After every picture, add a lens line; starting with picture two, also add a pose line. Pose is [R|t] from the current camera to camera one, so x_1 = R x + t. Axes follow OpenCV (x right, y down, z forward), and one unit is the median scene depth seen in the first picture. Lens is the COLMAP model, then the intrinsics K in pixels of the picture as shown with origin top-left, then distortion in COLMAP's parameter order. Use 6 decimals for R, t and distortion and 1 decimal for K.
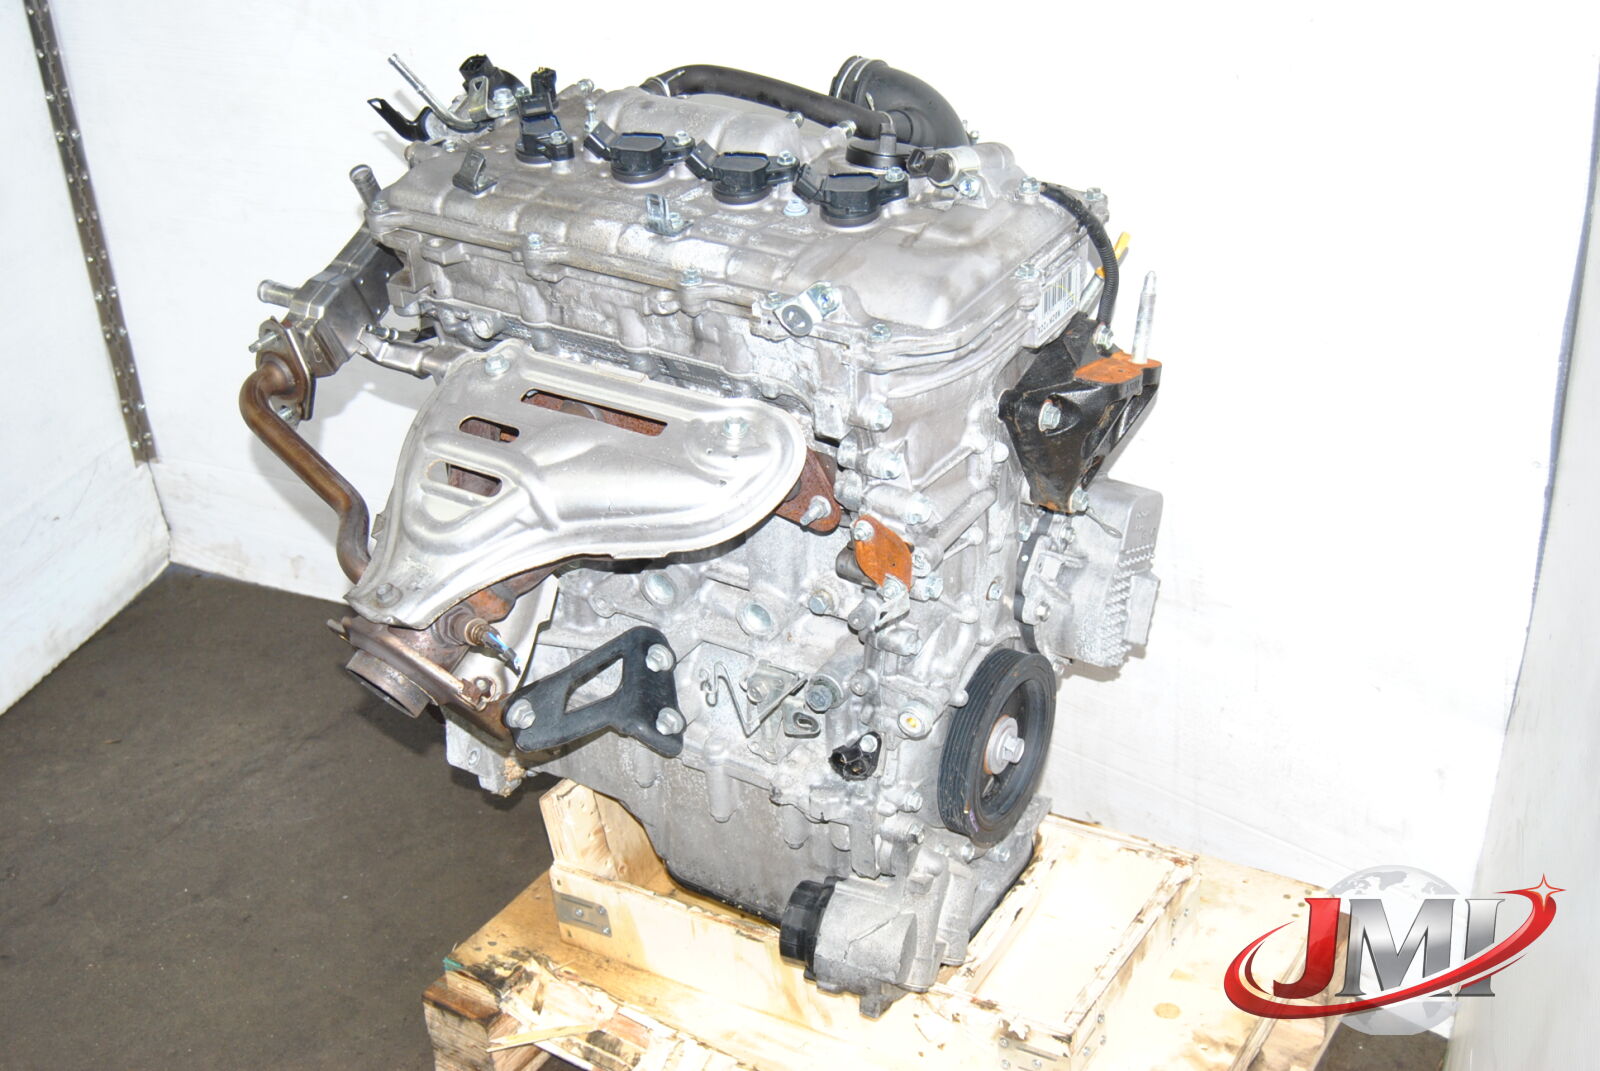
lens RADIAL K [[2082.9, 0, 804.6], [0, 2082.9, 527.6], [0, 0, 1]] dist [-0.024492, 0.000000]
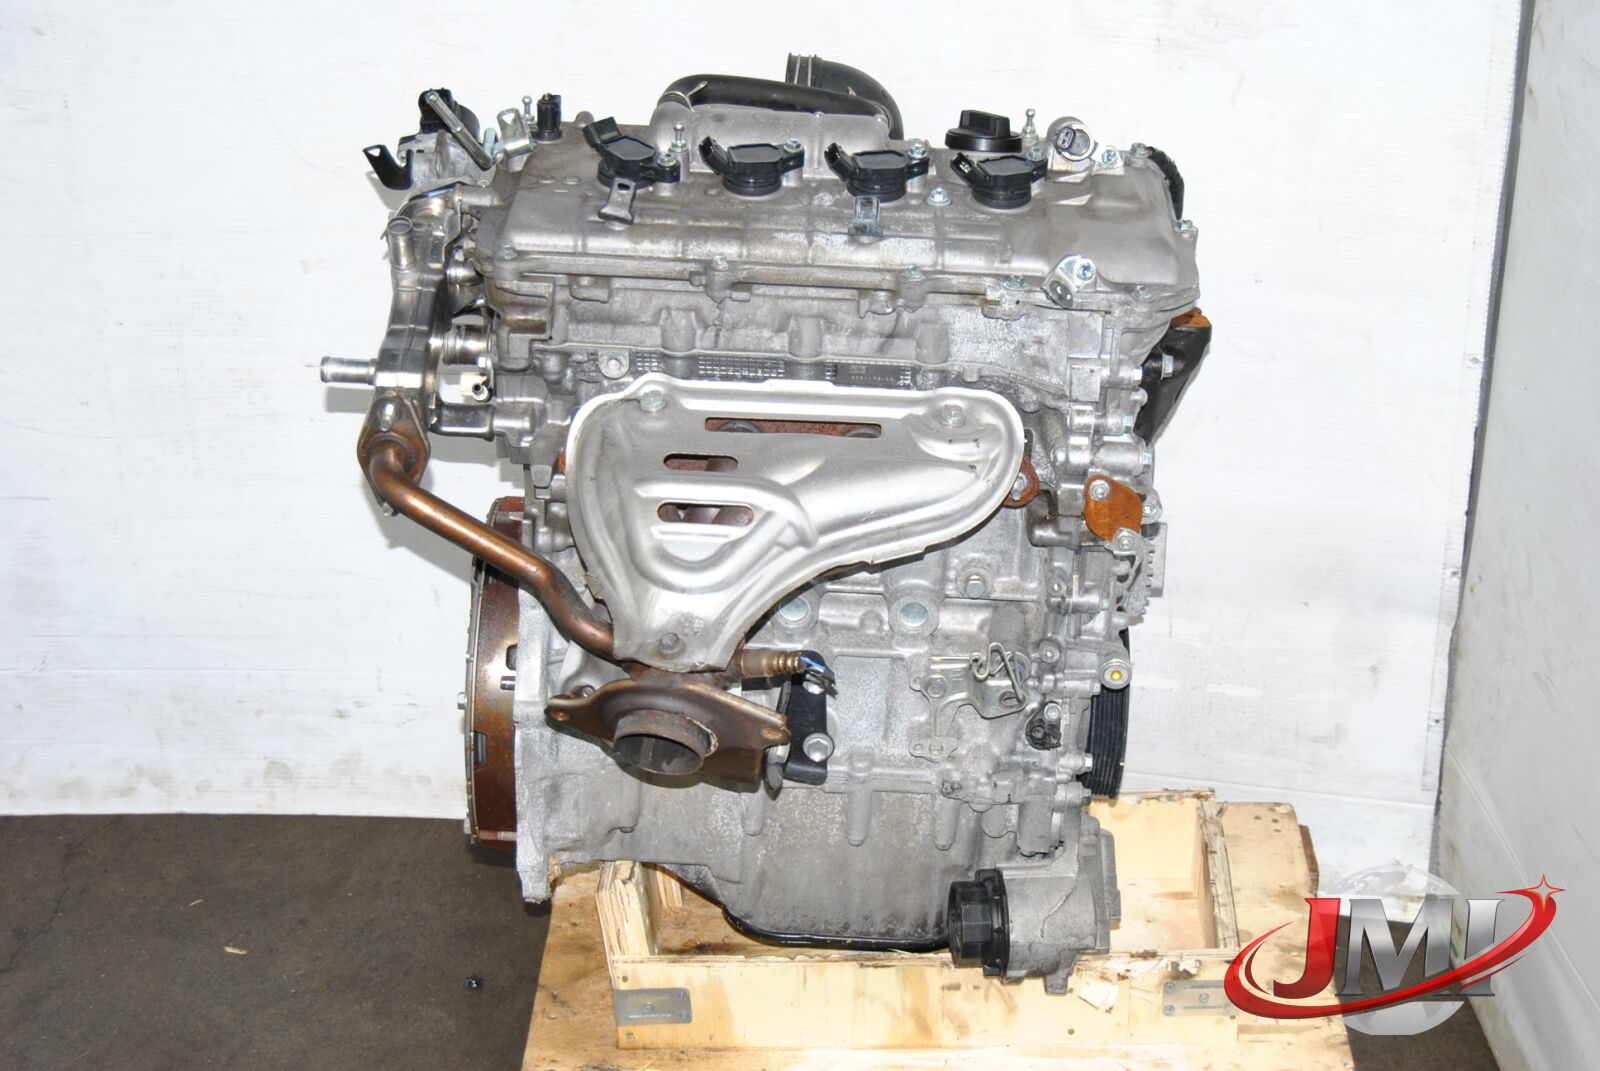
lens RADIAL K [[2806.0, 0, 795.5], [0, 2806.0, 539.7], [0, 0, 1]] dist [0.042802, 0.000000]
pose [[0.862180, -0.172217, 0.476432, -0.694626], [0.195527, 0.980698, 0.000658, -0.004012], [-0.467350, 0.092588, 0.879211, -0.148717]]
